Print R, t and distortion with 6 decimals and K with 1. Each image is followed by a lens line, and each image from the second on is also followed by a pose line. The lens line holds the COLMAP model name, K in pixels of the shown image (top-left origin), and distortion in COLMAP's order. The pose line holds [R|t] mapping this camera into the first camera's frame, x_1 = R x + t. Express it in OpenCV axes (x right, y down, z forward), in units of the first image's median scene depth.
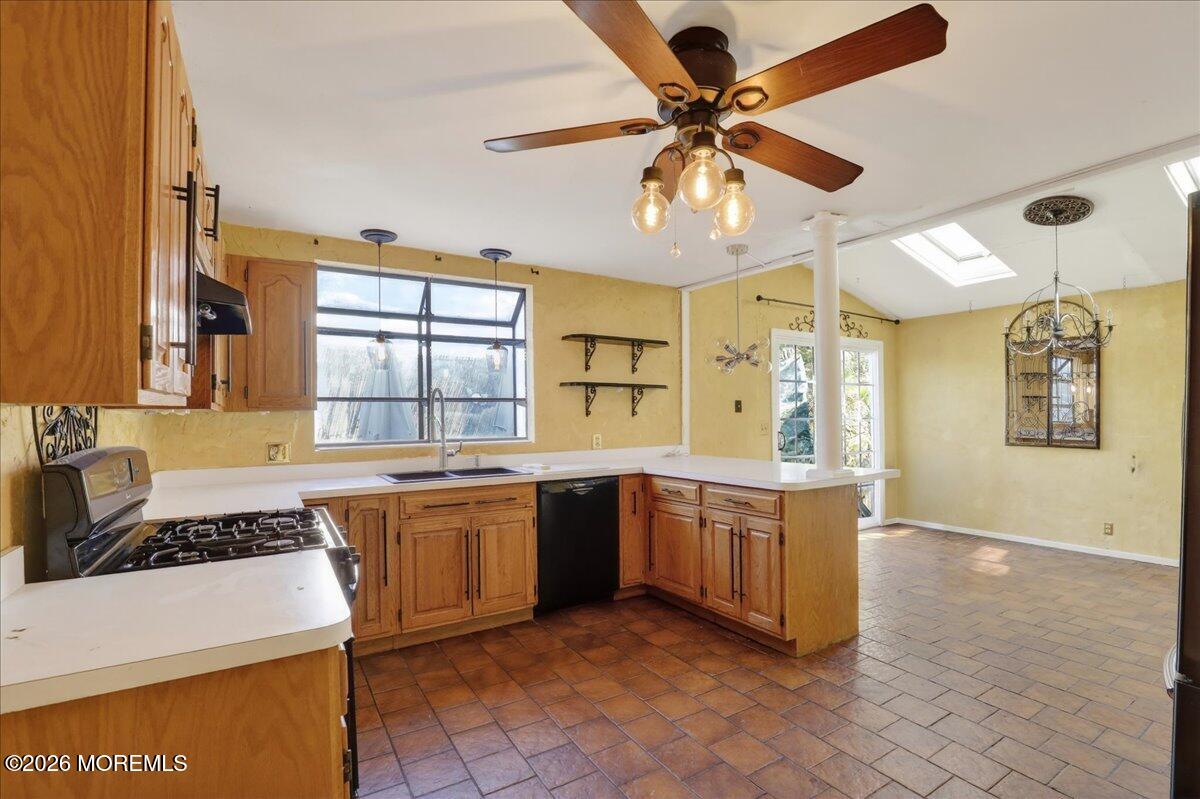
lens RADIAL K [[554.1, 0, 601.8], [0, 554.1, 413.8], [0, 0, 1]] dist [-0.027313, 0.000670]
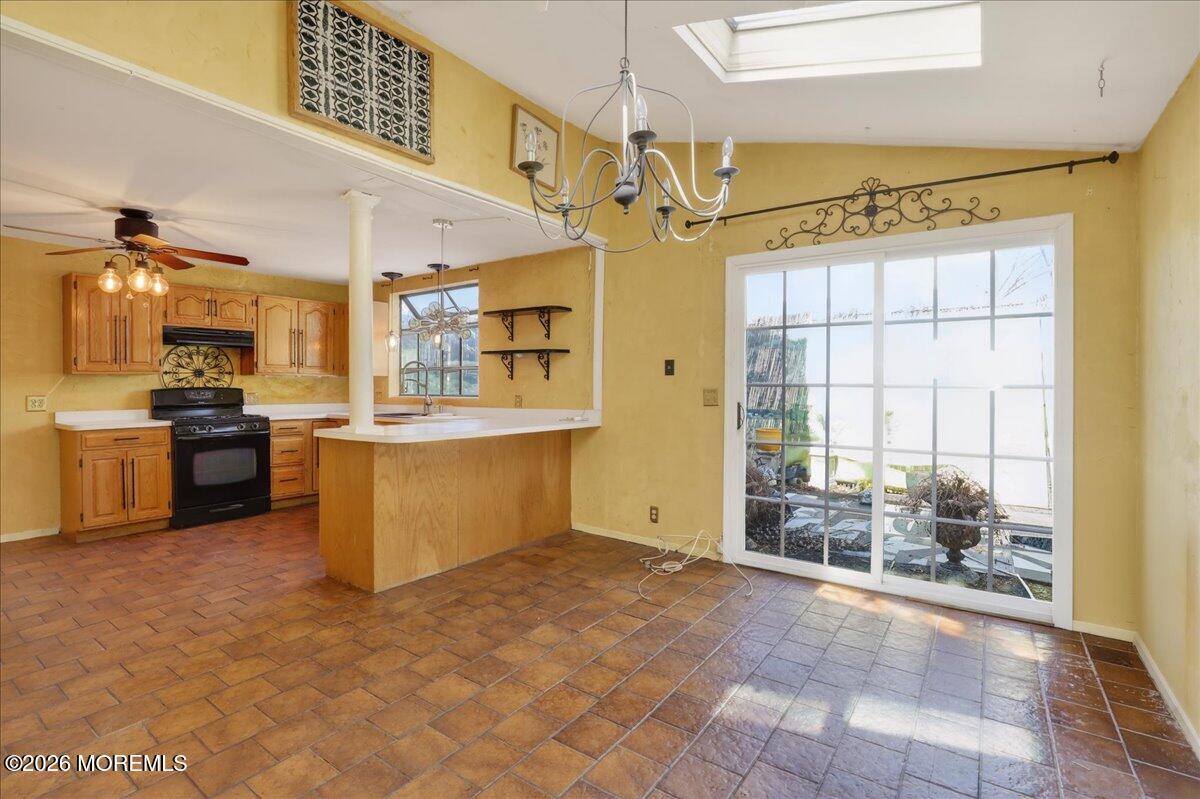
lens RADIAL K [[545.0, 0, 596.0], [0, 545.0, 385.1], [0, 0, 1]] dist [-0.032453, 0.000700]
pose [[0.396787, 0.007615, -0.917879, 1.425396], [-0.003262, 0.999971, 0.006885, 0.010092], [0.917905, 0.000262, 0.396800, 0.909175]]
